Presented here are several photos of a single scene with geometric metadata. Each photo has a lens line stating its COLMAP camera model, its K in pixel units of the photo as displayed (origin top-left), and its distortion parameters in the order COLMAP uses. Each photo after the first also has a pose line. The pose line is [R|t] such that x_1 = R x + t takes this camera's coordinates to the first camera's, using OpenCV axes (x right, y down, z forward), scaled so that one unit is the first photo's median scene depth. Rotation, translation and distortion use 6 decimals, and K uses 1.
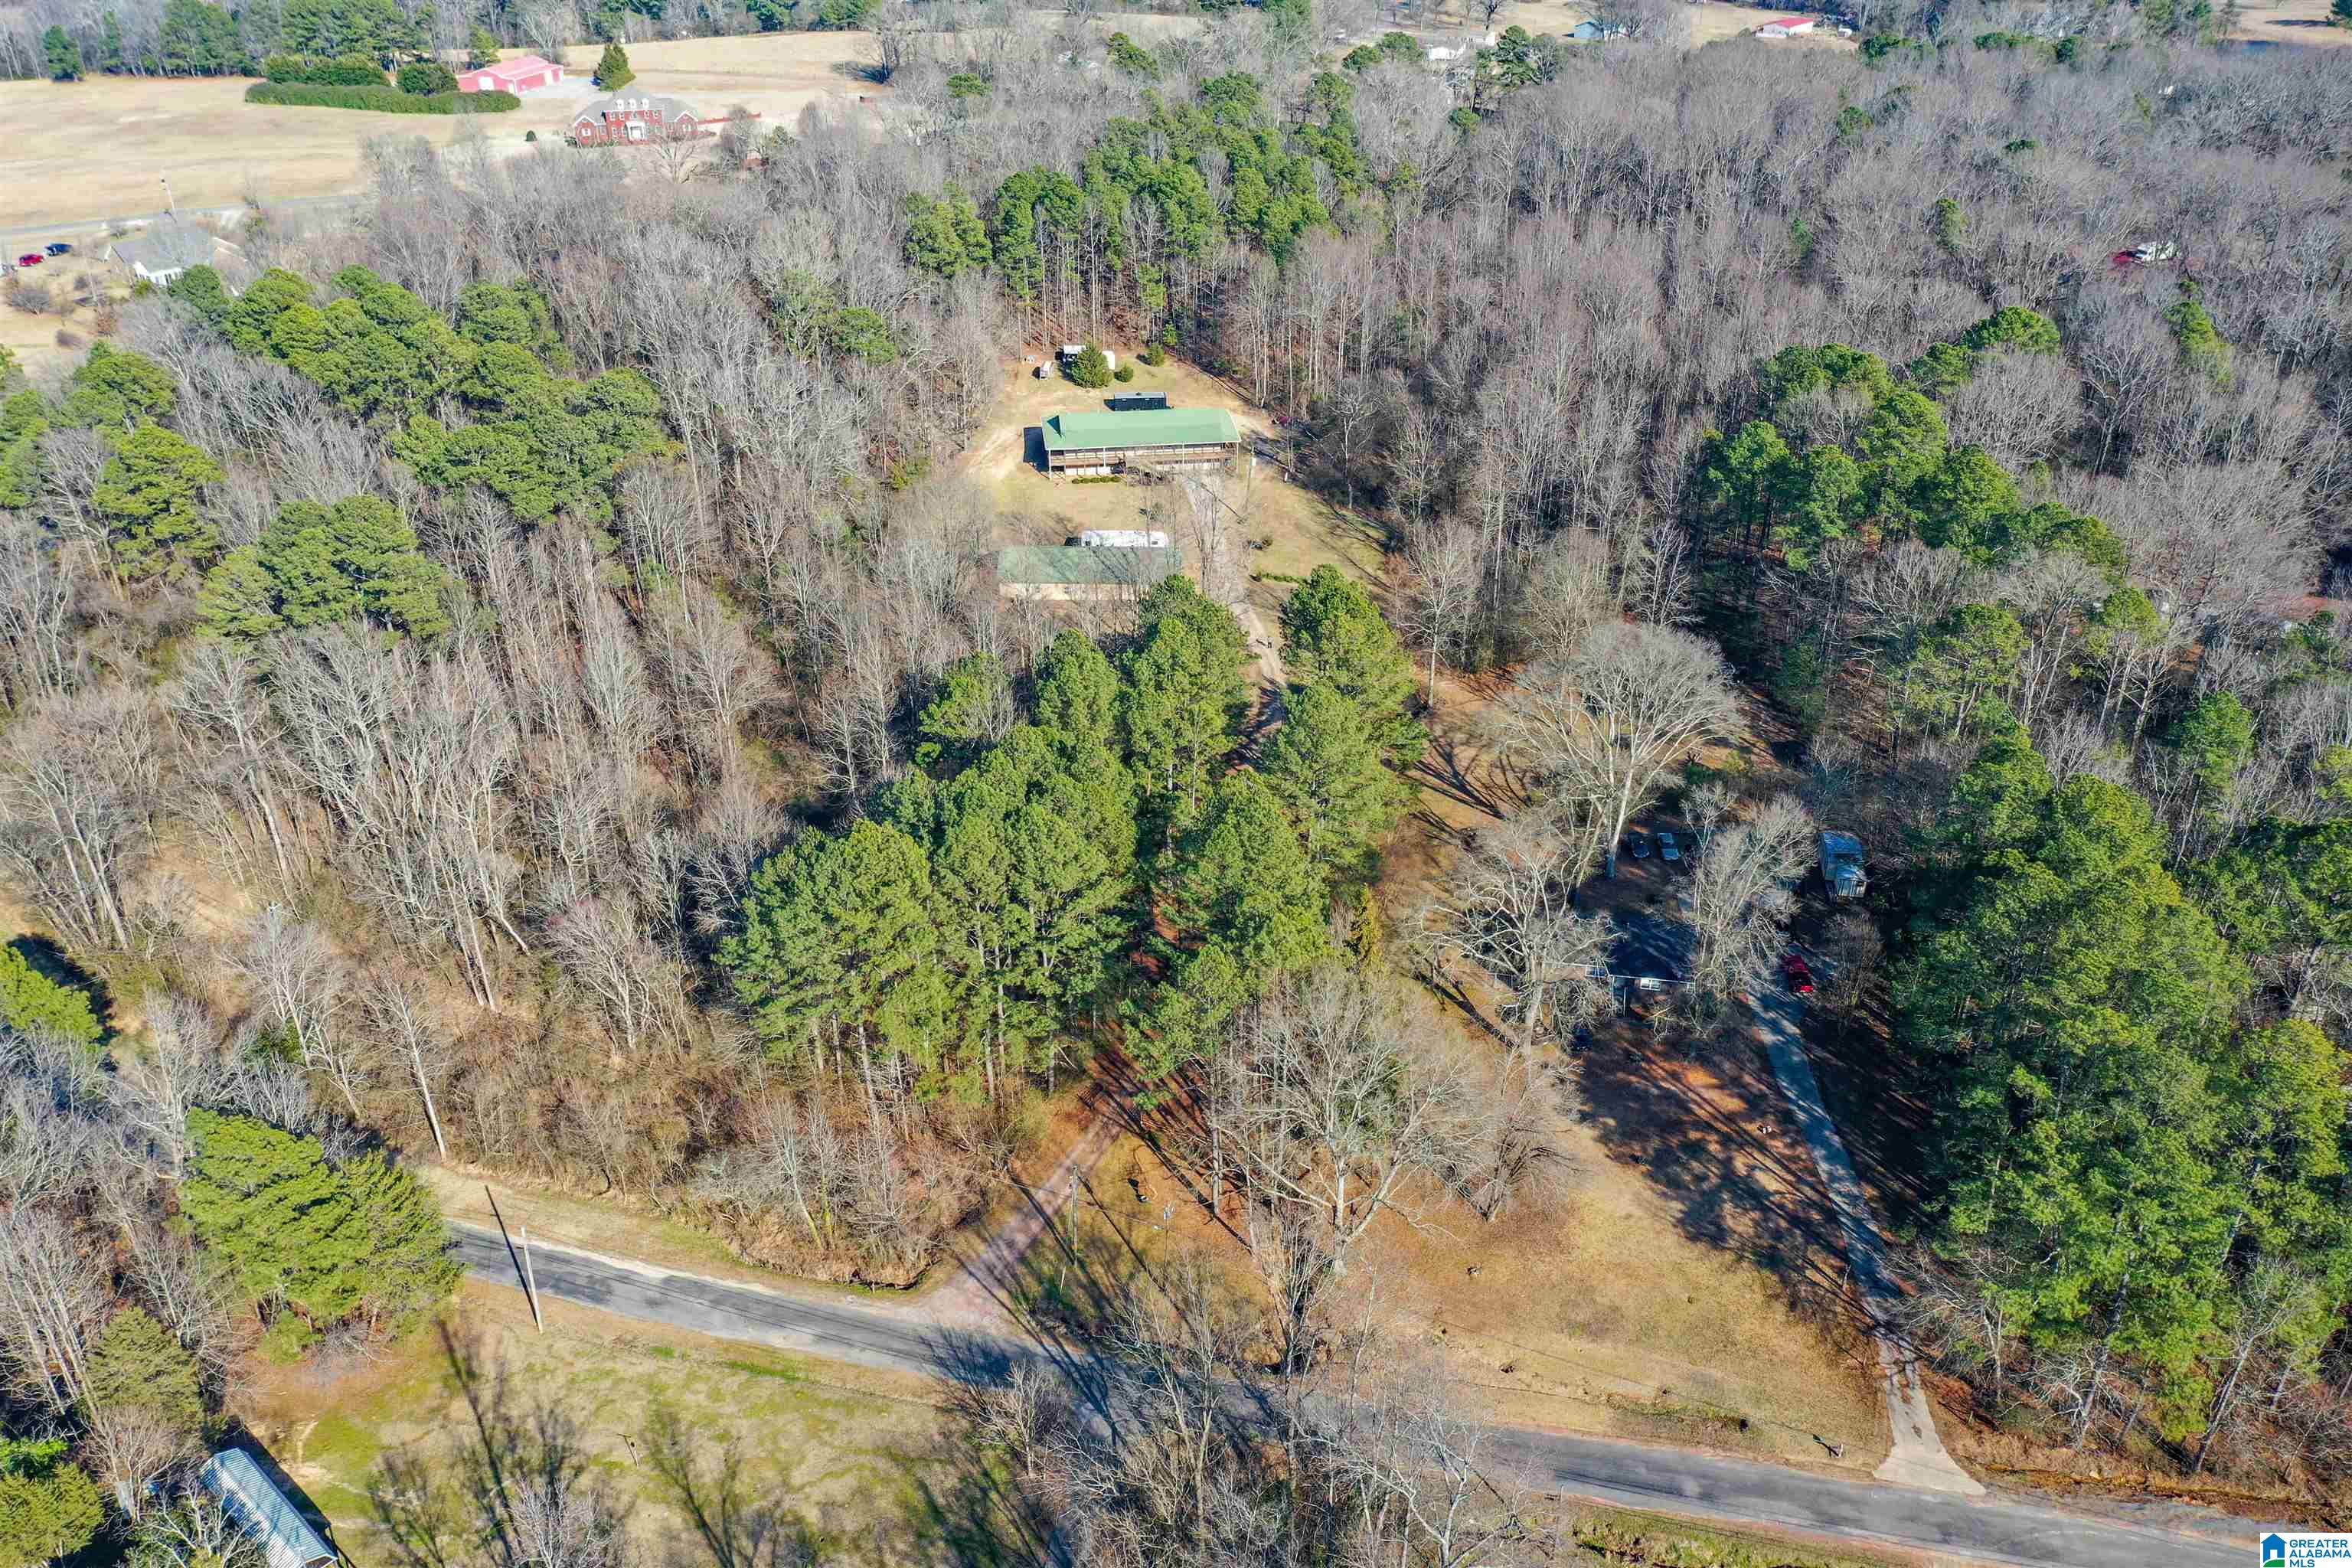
lens RADIAL K [[1836.1, 0, 1176.3], [0, 1836.1, 782.6], [0, 0, 1]] dist [0.010072, 0.011891]
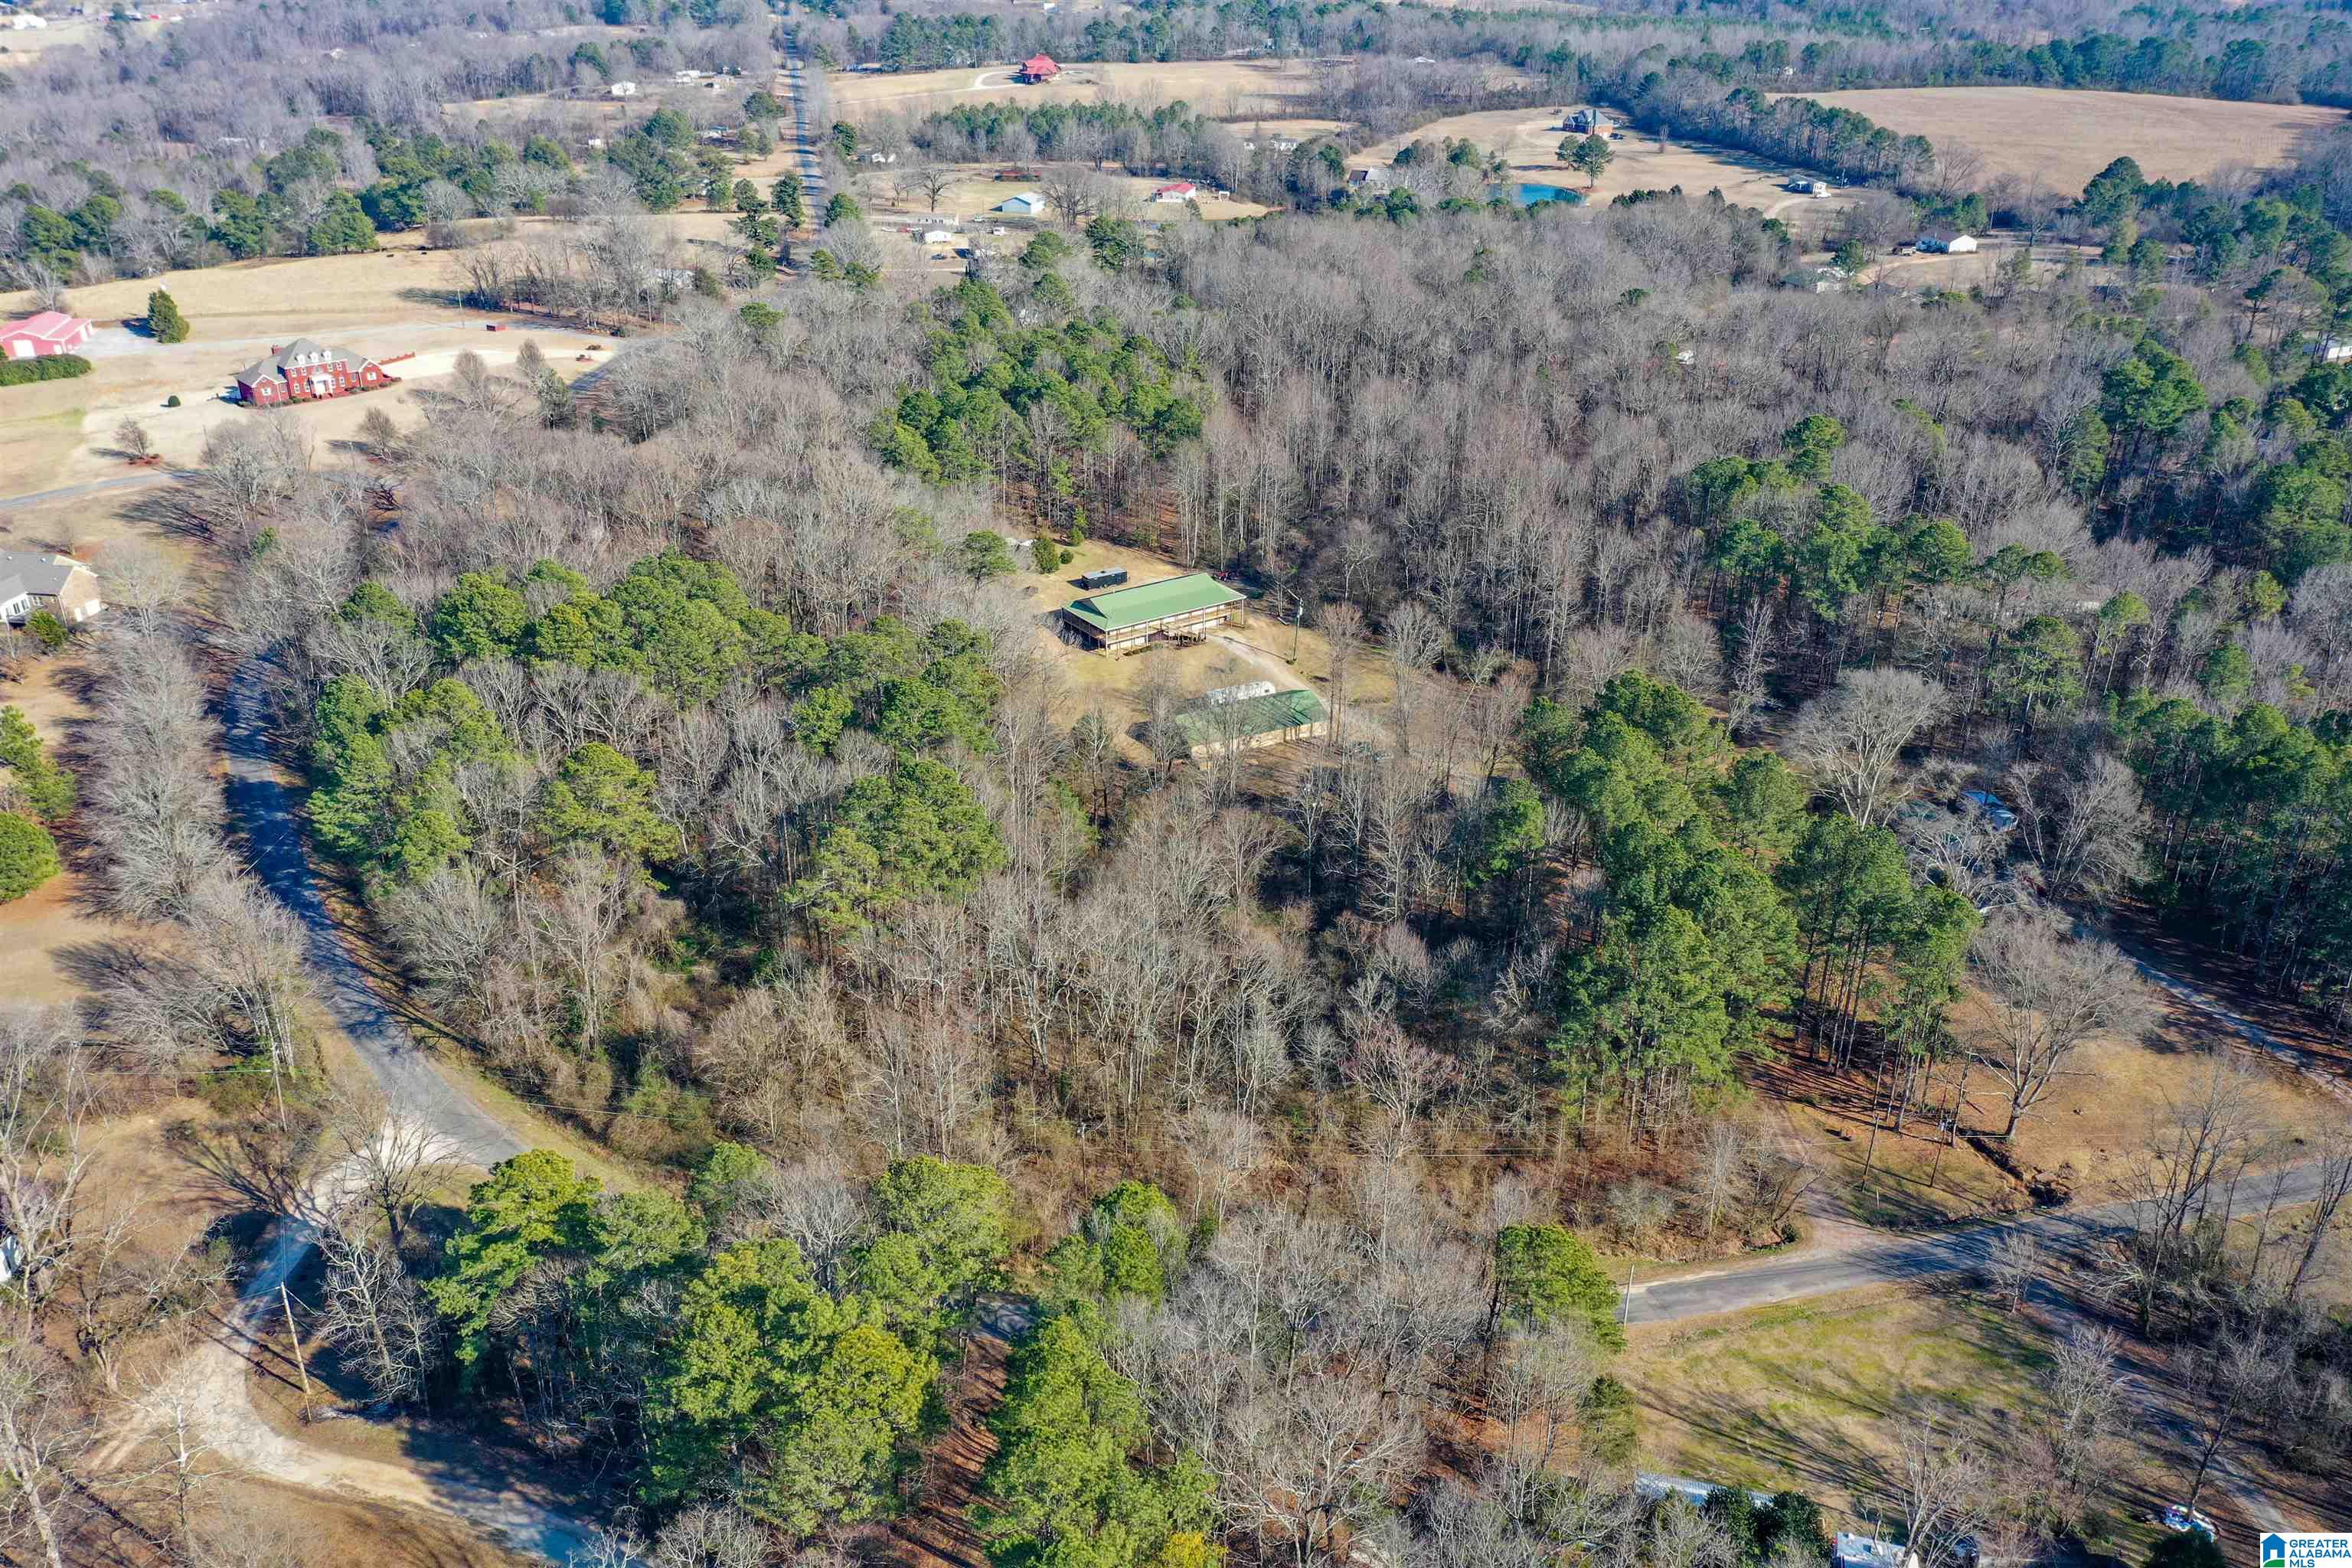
lens RADIAL K [[1836.1, 0, 1174.8], [0, 1836.1, 794.5], [0, 0, 1]] dist [0.010072, 0.011891]
pose [[0.882364, -0.198439, 0.426681, -0.943340], [0.223577, 0.974644, -0.009068, -0.112854], [-0.414062, 0.103398, 0.904357, -0.041505]]
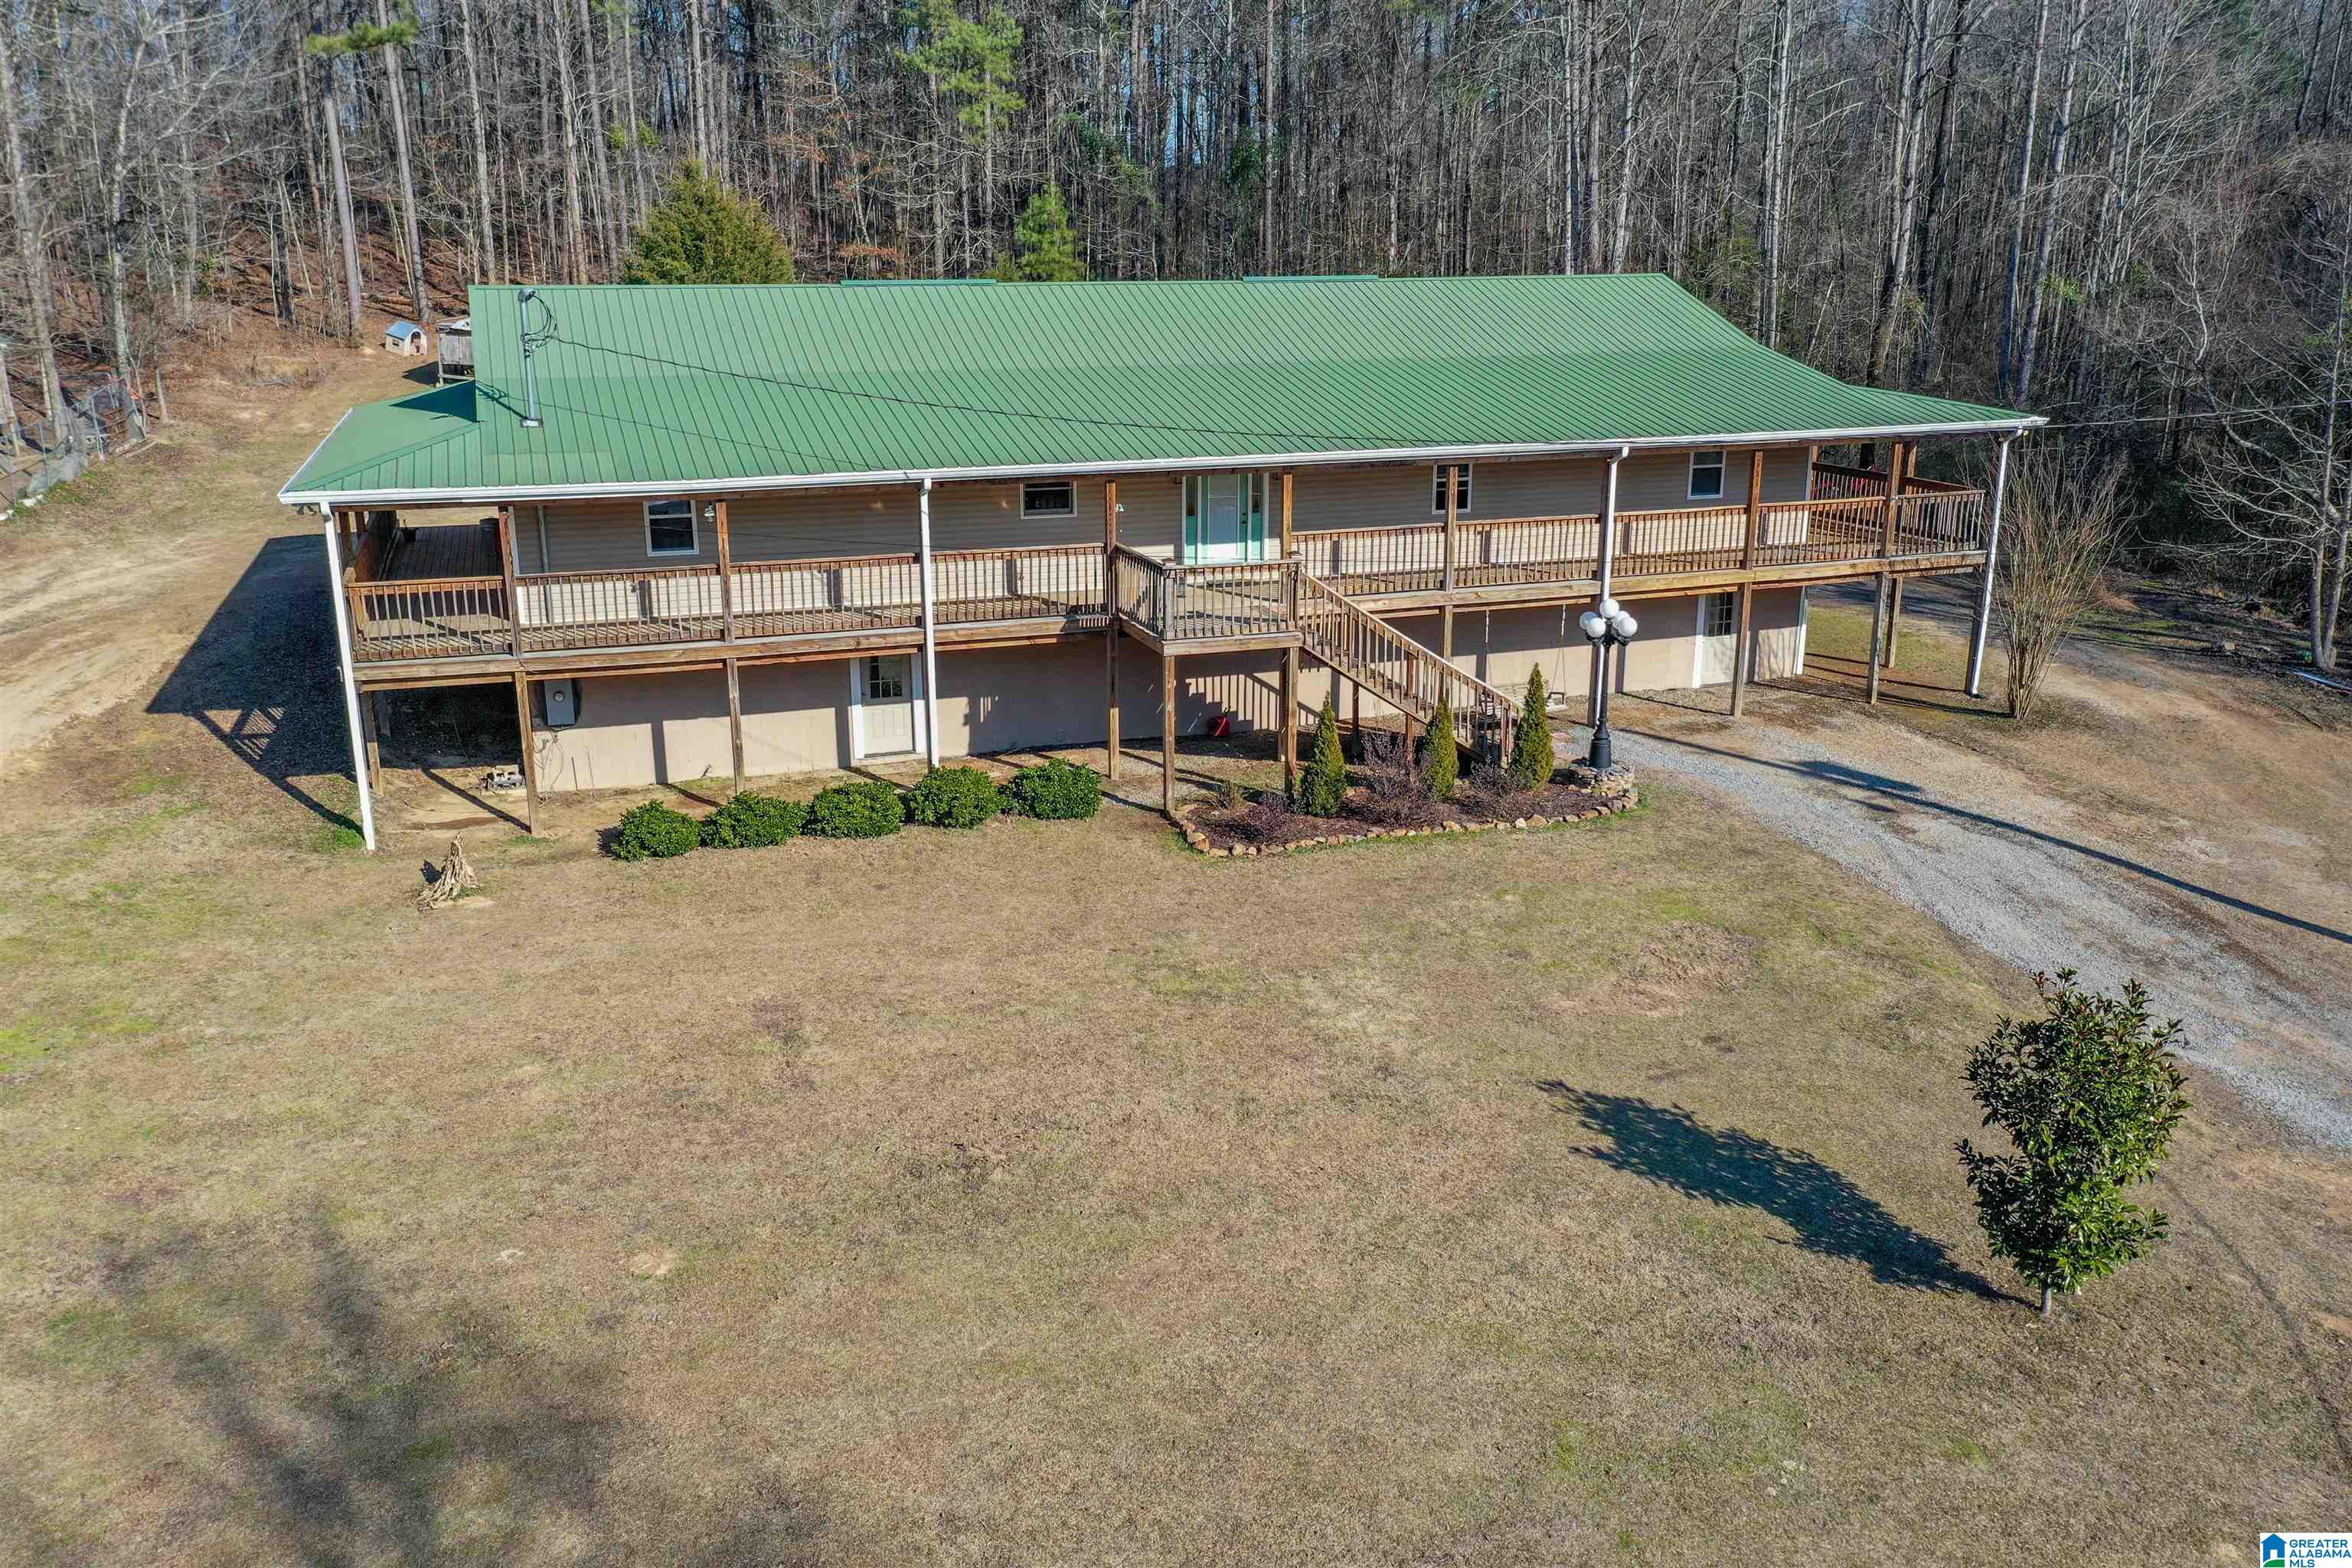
lens RADIAL K [[1836.1, 0, 1175.0], [0, 1836.1, 784.6], [0, 0, 1]] dist [0.010072, 0.011891]
pose [[0.975759, -0.061942, 0.209900, -0.085244], [0.109749, 0.968287, -0.224445, -0.253785], [-0.189341, 0.242041, 0.951613, 1.612852]]
